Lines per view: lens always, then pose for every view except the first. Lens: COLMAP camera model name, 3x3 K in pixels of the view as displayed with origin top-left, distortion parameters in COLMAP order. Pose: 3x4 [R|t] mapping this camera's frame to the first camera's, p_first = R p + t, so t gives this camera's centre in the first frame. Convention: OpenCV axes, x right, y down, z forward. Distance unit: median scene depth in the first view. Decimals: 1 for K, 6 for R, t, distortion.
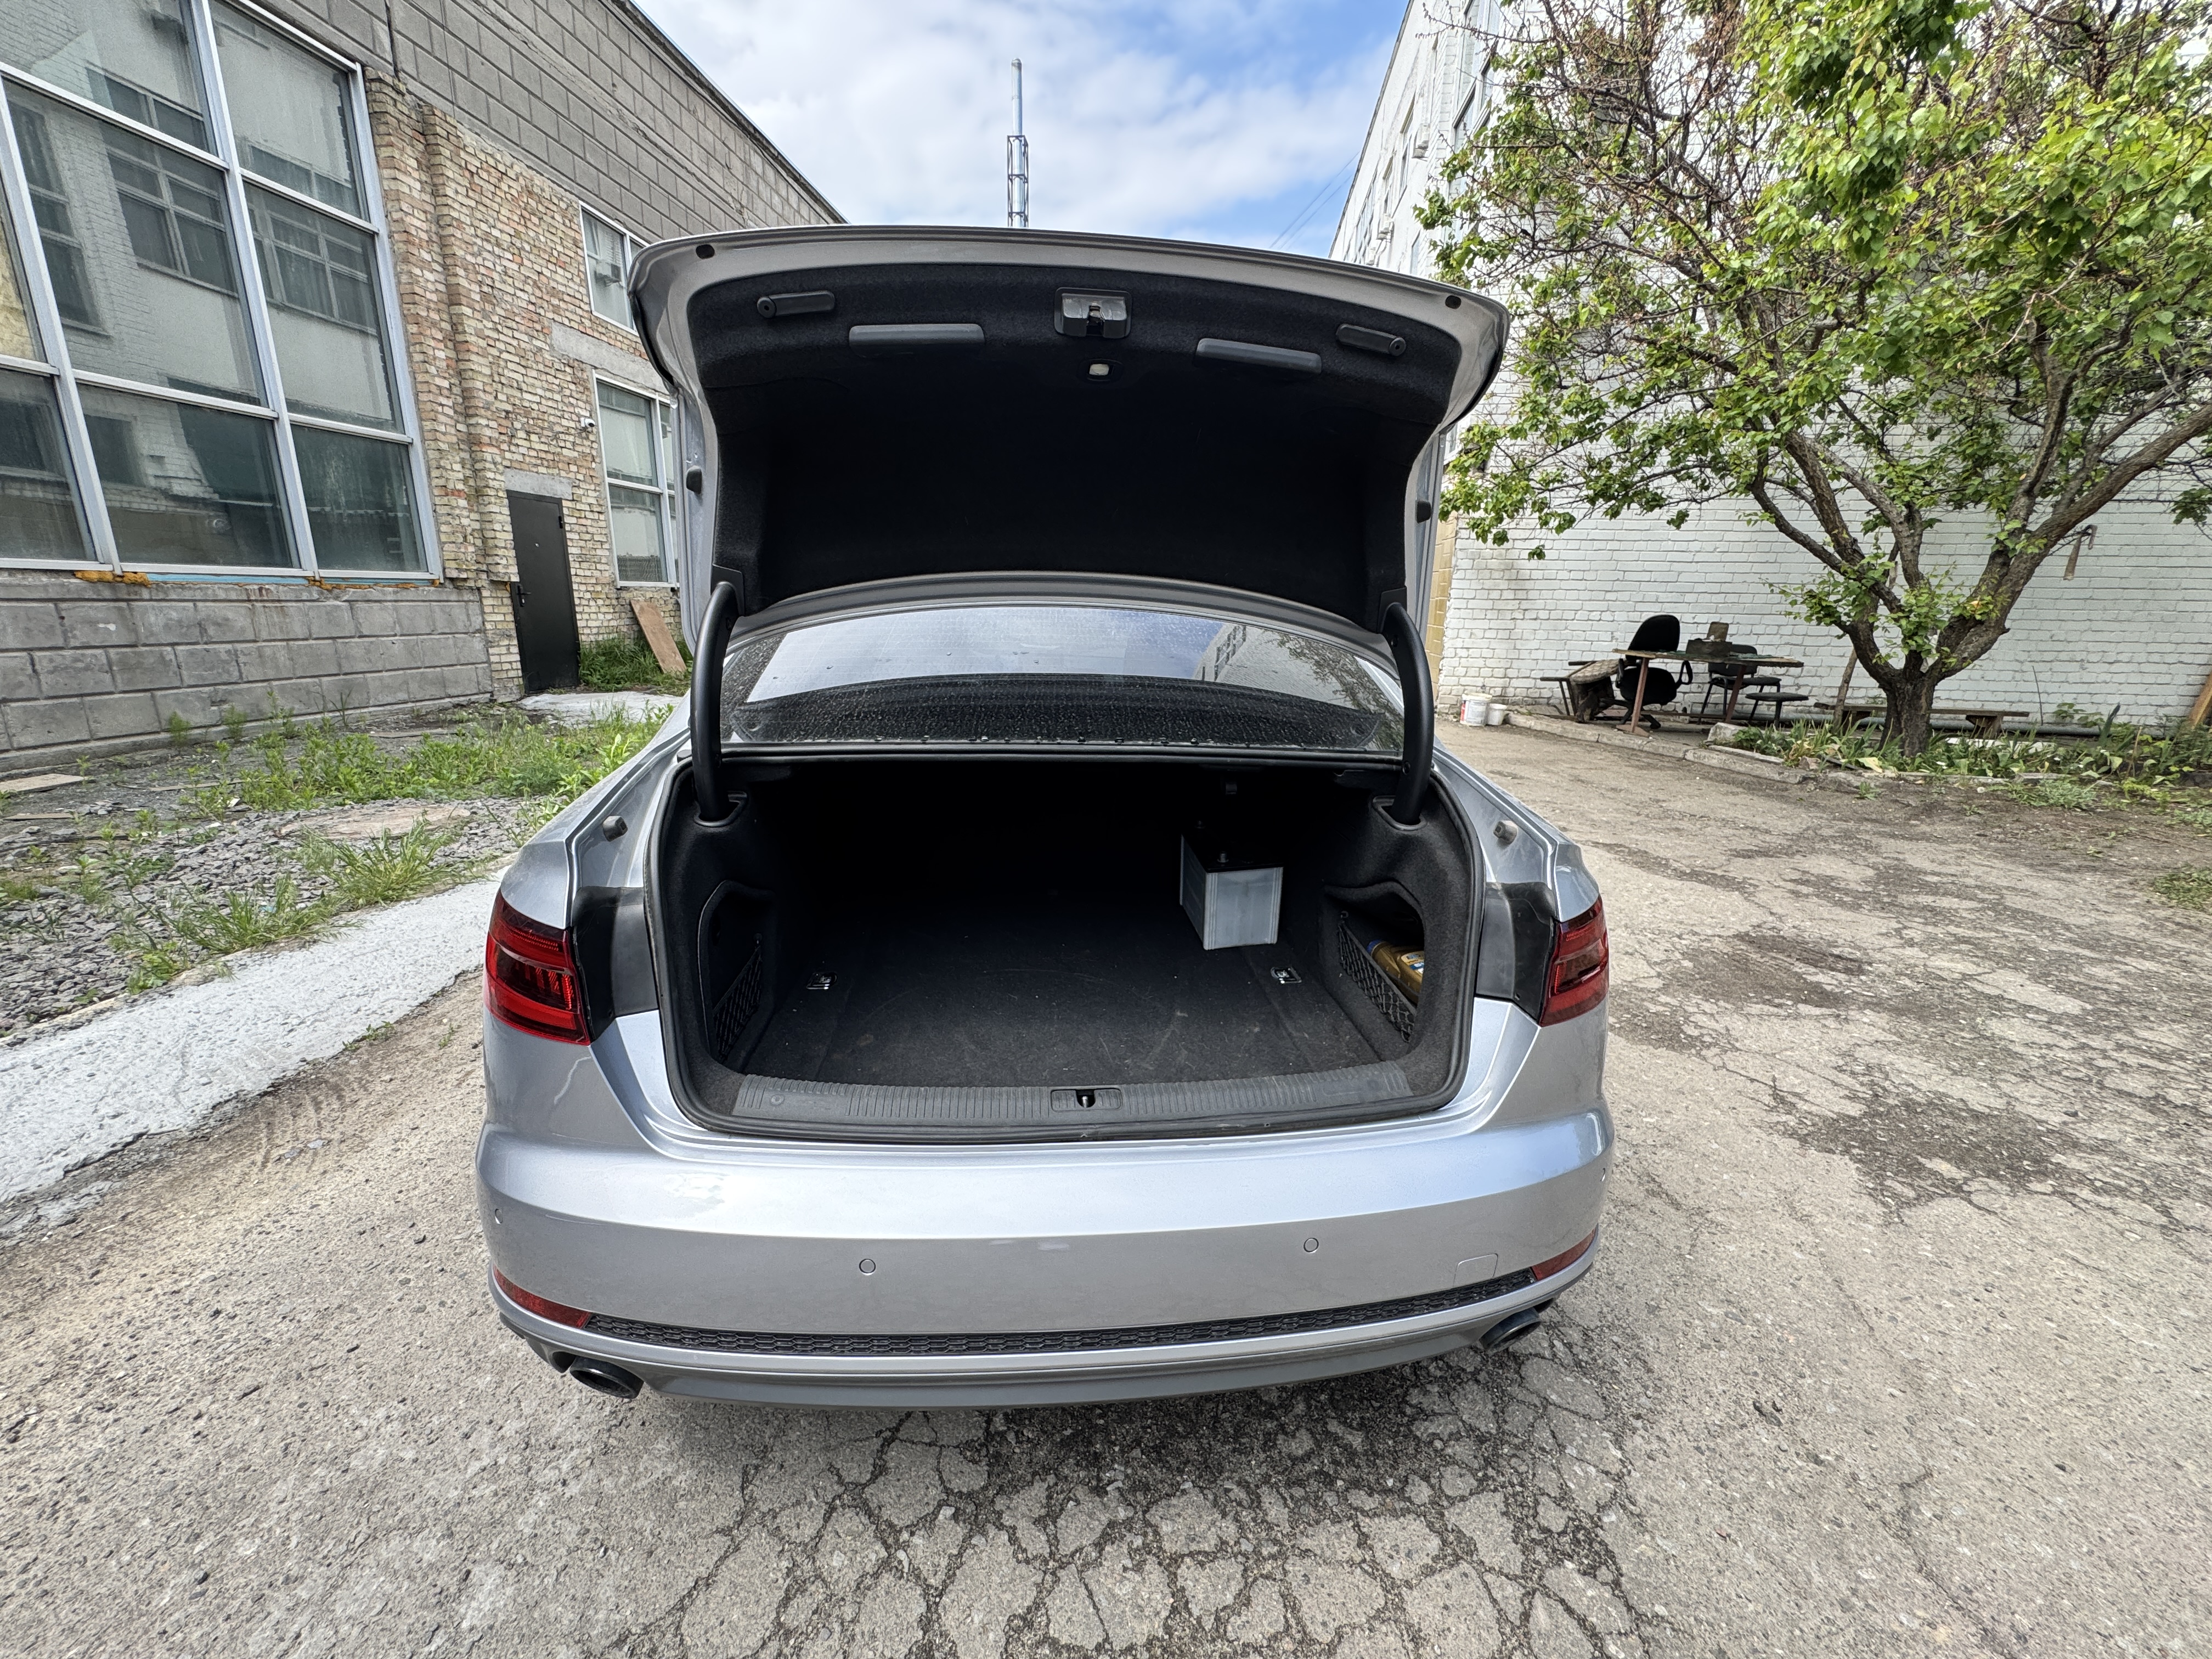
lens RADIAL K [[883.5, 0, 1103.9], [0, 883.5, 828.6], [0, 0, 1]] dist [-0.003338, -0.000023]
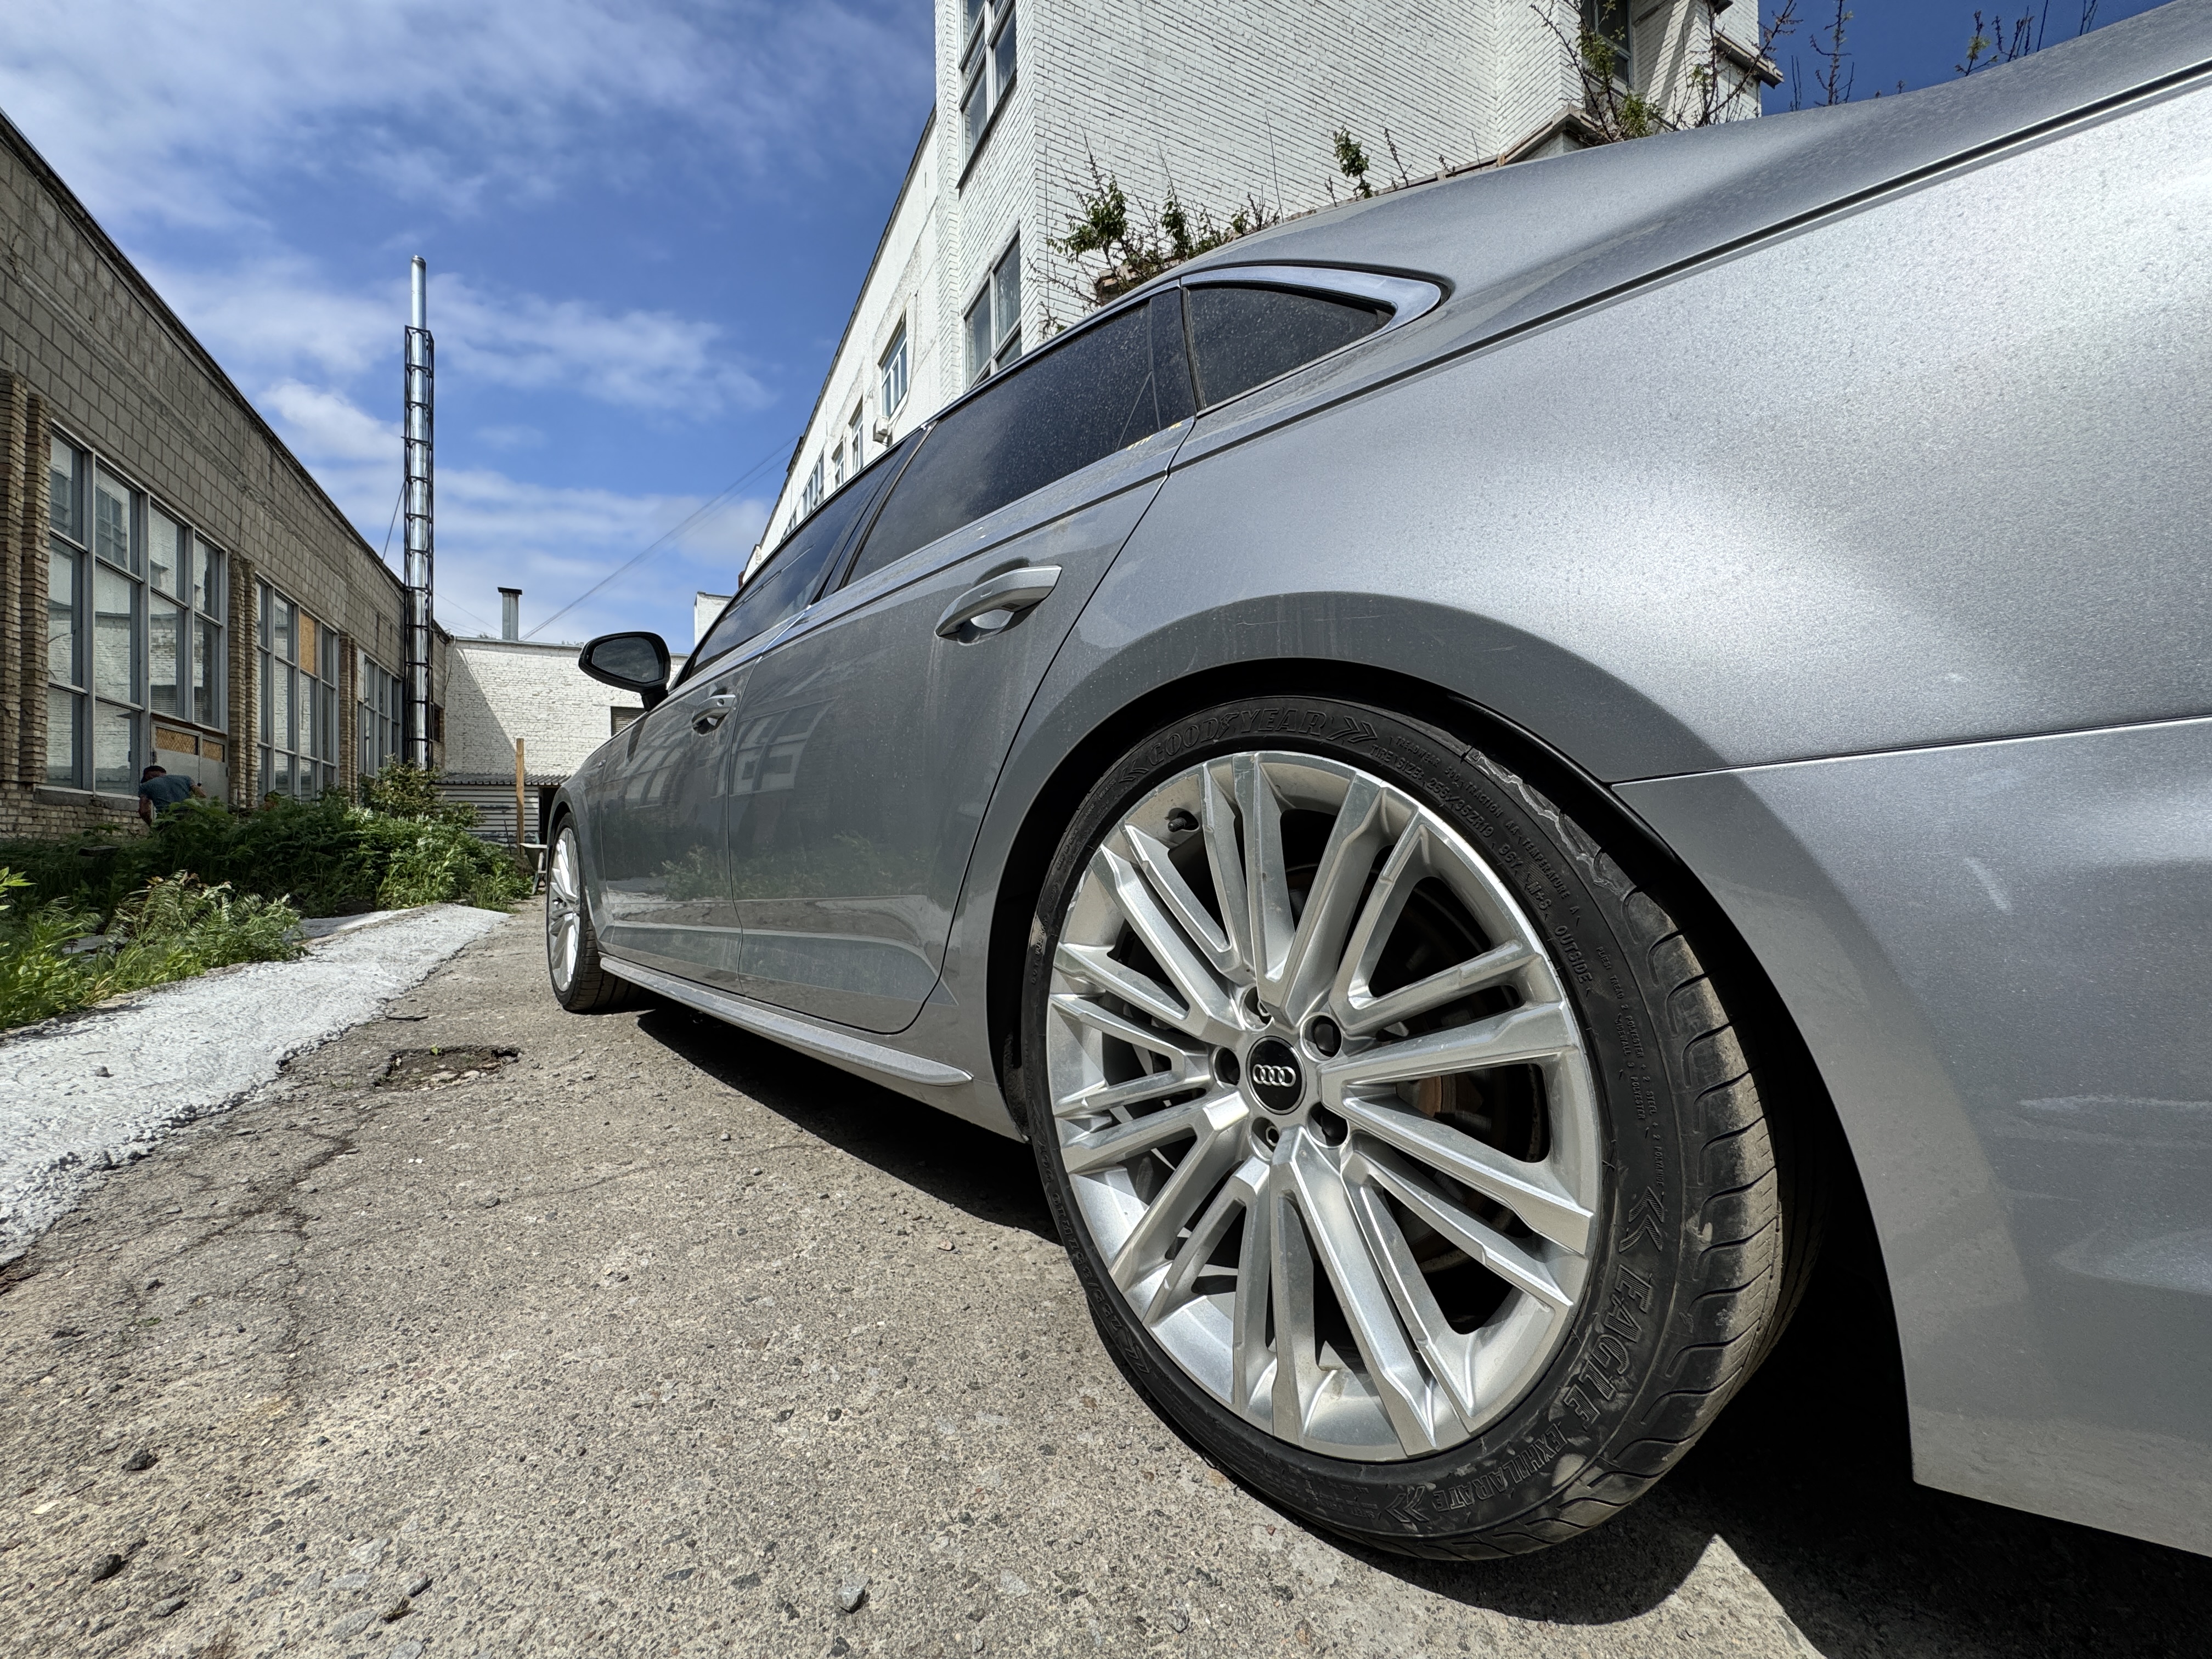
lens RADIAL K [[883.5, 0, 1101.3], [0, 883.5, 829.0], [0, 0, 1]] dist [-0.003338, -0.000023]
pose [[0.819115, -0.020496, 0.573263, -0.184843], [0.172670, 0.961821, -0.212334, 0.042628], [-0.547024, 0.272912, 0.791381, 0.172489]]
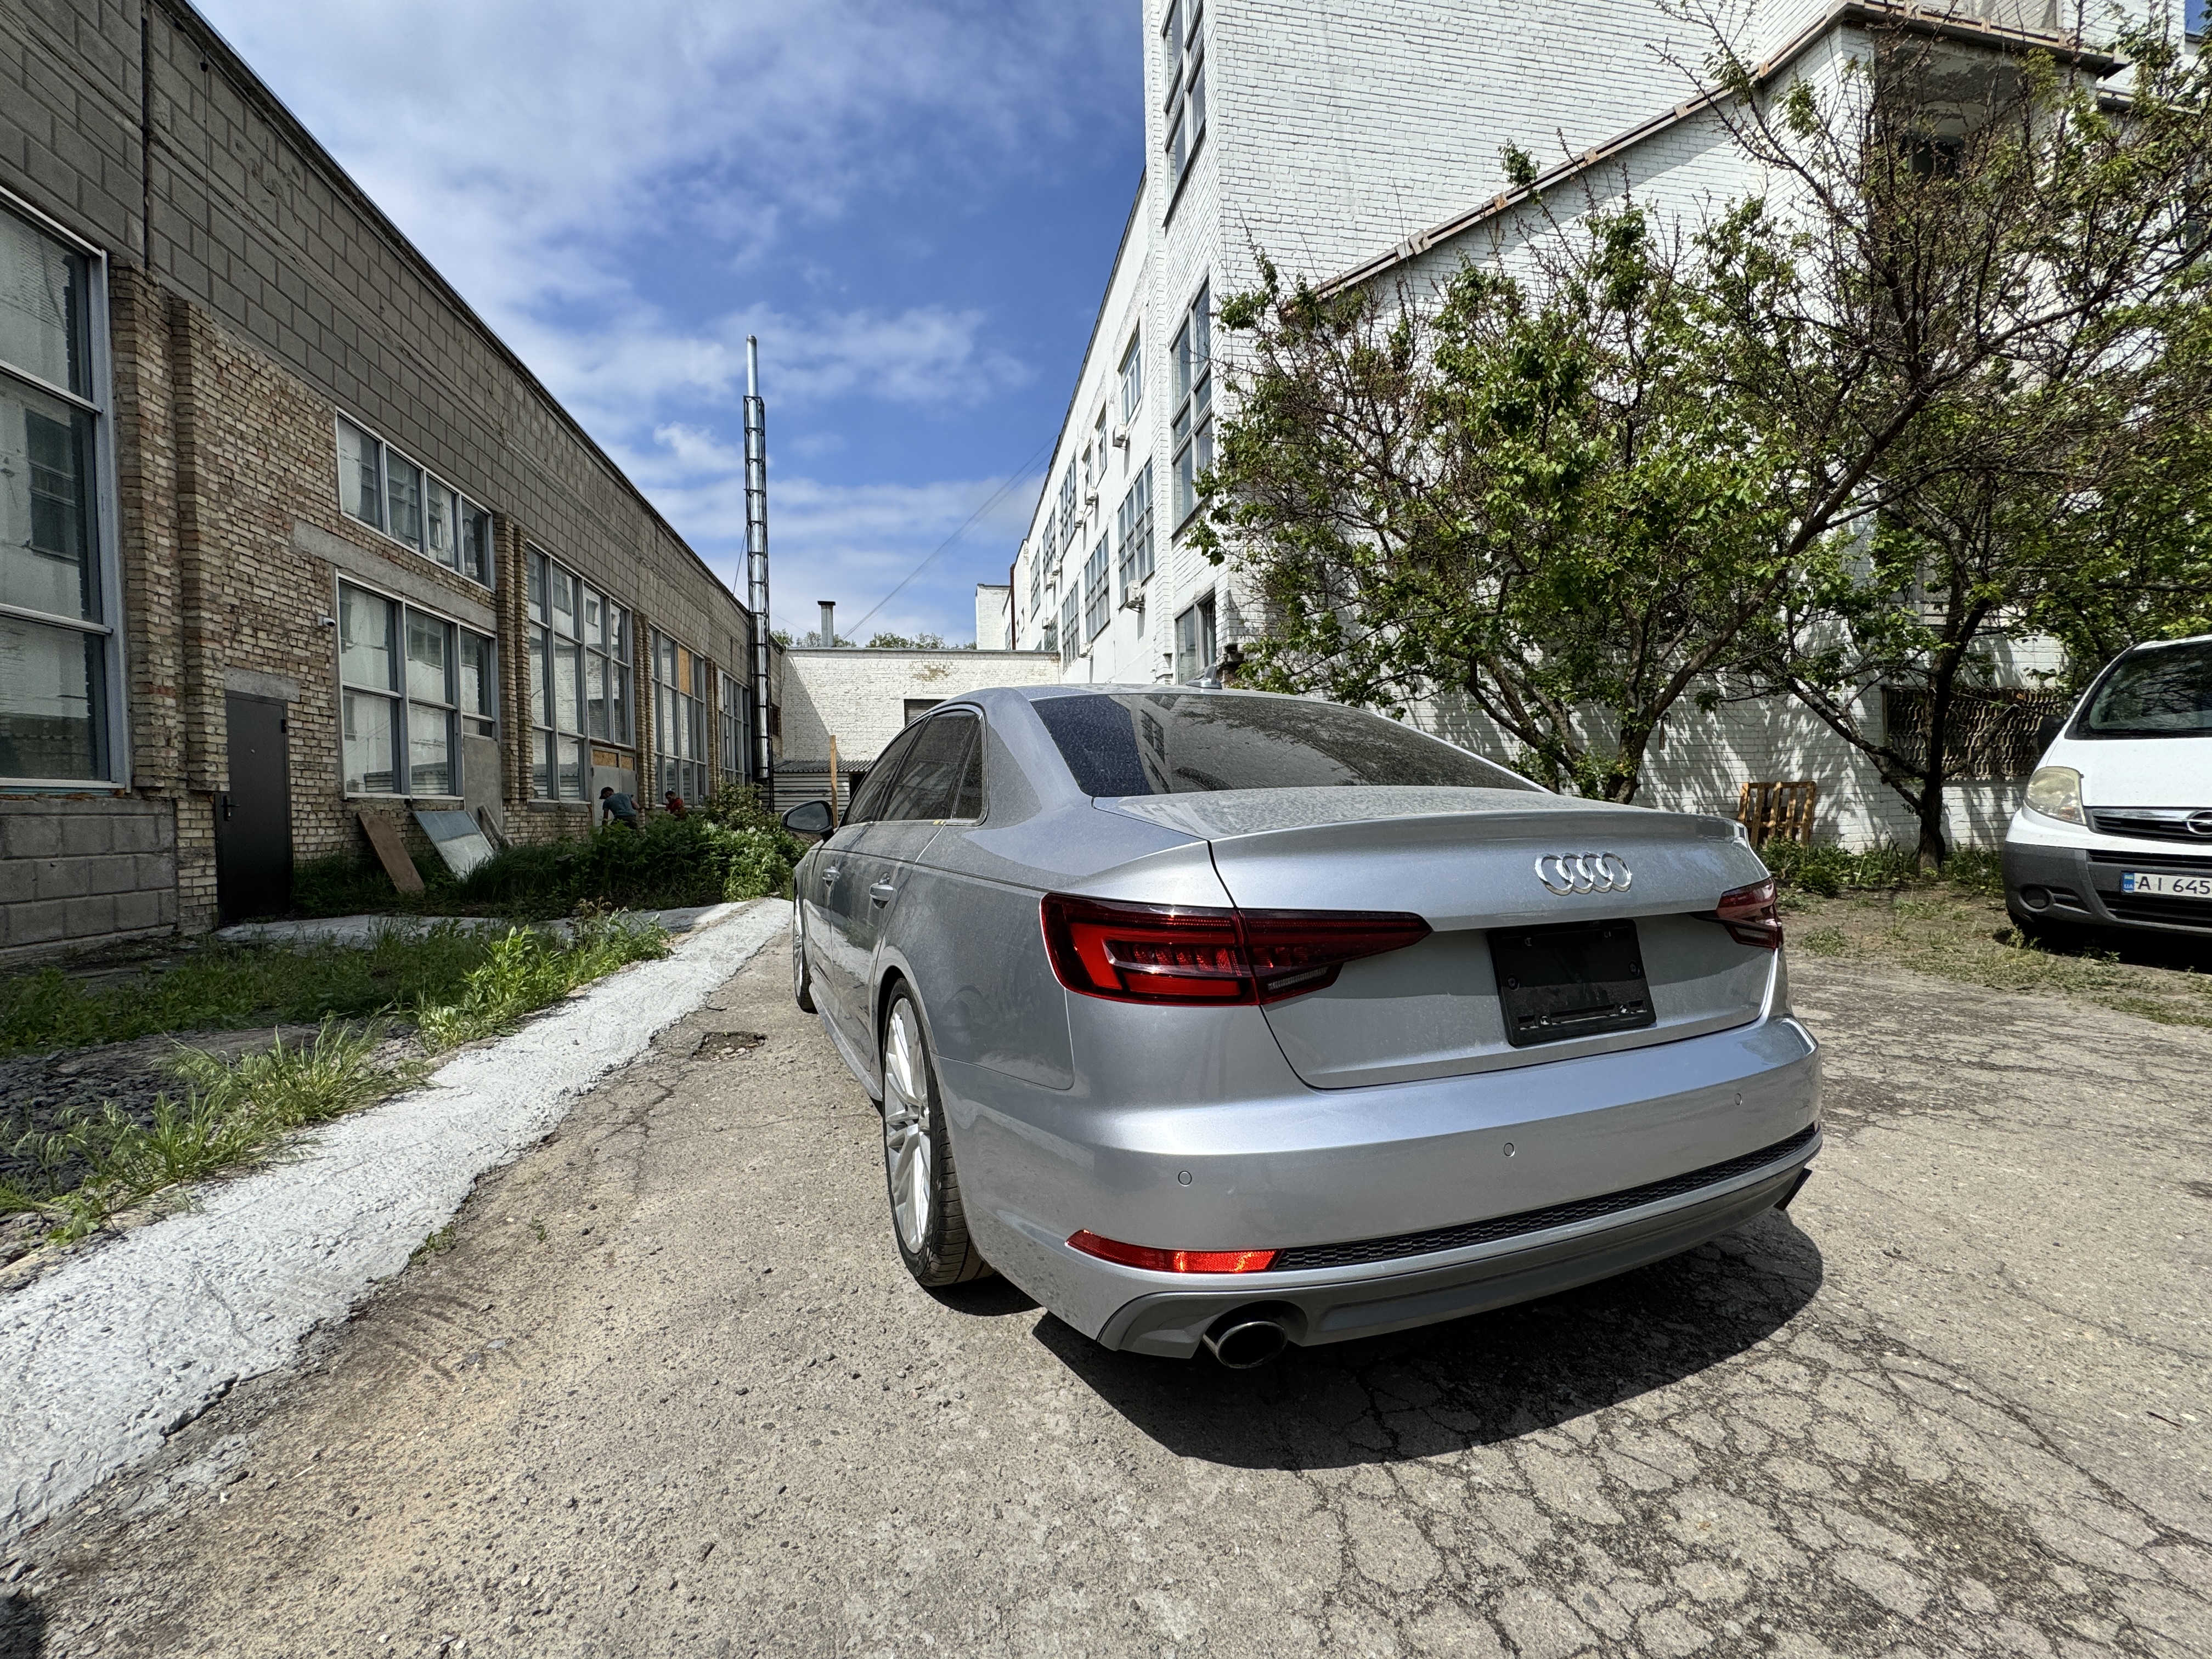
lens RADIAL K [[883.5, 0, 1103.0], [0, 883.5, 829.6], [0, 0, 1]] dist [-0.003338, -0.000023]
pose [[0.951751, -0.042421, 0.303924, -0.142502], [0.111215, 0.970750, -0.212780, 0.030969], [-0.286008, 0.236315, 0.928631, -0.013250]]
